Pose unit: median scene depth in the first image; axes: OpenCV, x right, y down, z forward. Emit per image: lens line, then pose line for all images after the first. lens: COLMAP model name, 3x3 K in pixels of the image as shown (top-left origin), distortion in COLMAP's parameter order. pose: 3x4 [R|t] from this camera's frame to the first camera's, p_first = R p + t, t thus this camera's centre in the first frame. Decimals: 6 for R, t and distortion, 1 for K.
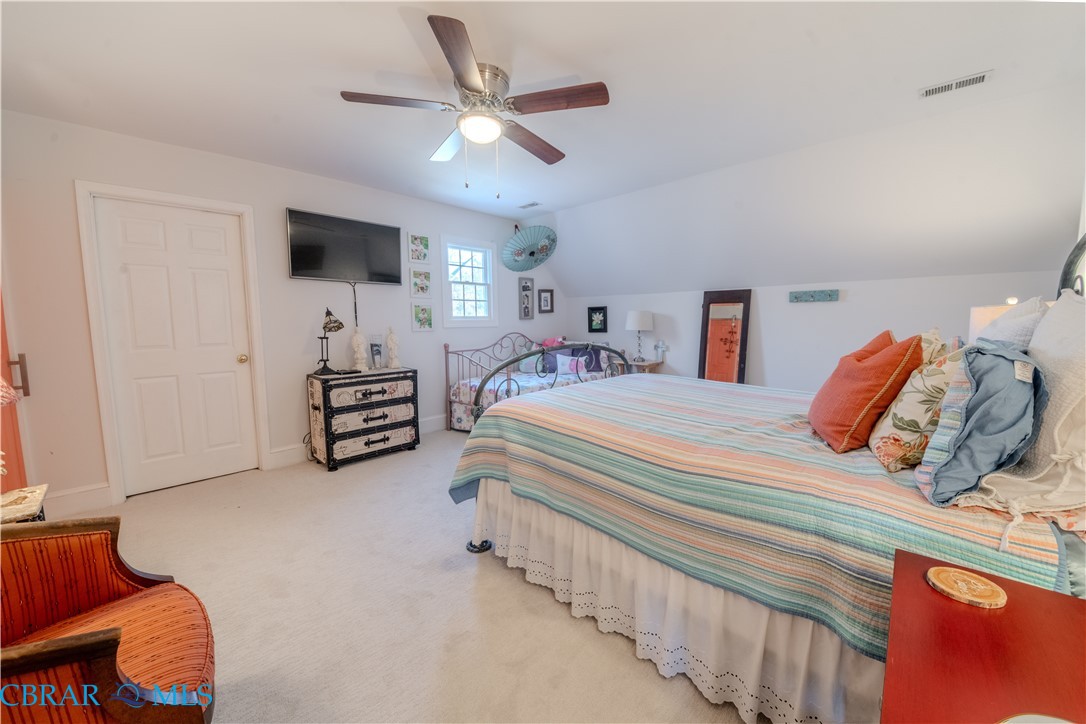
lens RADIAL K [[385.0, 0, 546.2], [0, 385.0, 362.6], [0, 0, 1]] dist [0.001924, -0.012884]
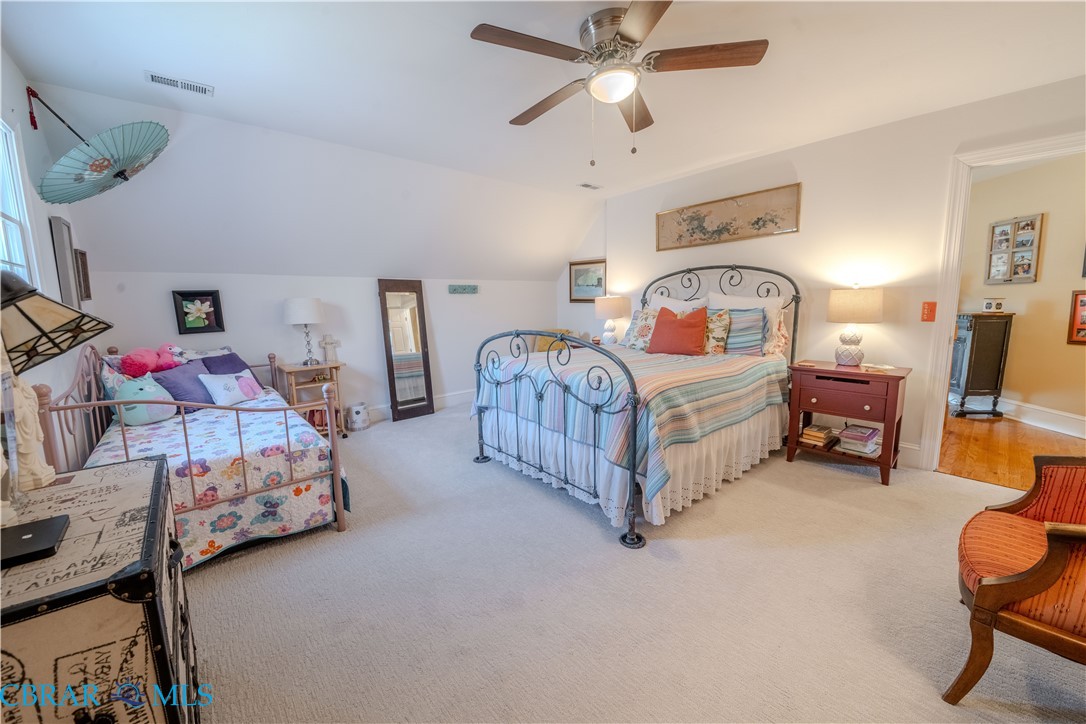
lens RADIAL K [[385.0, 0, 546.2], [0, 385.0, 362.6], [0, 0, 1]] dist [0.001924, -0.012884]
pose [[0.118023, -0.143953, 0.982521, -0.412325], [0.126972, 0.983502, 0.128845, -0.041773], [-0.984860, 0.109546, 0.134354, 0.396981]]
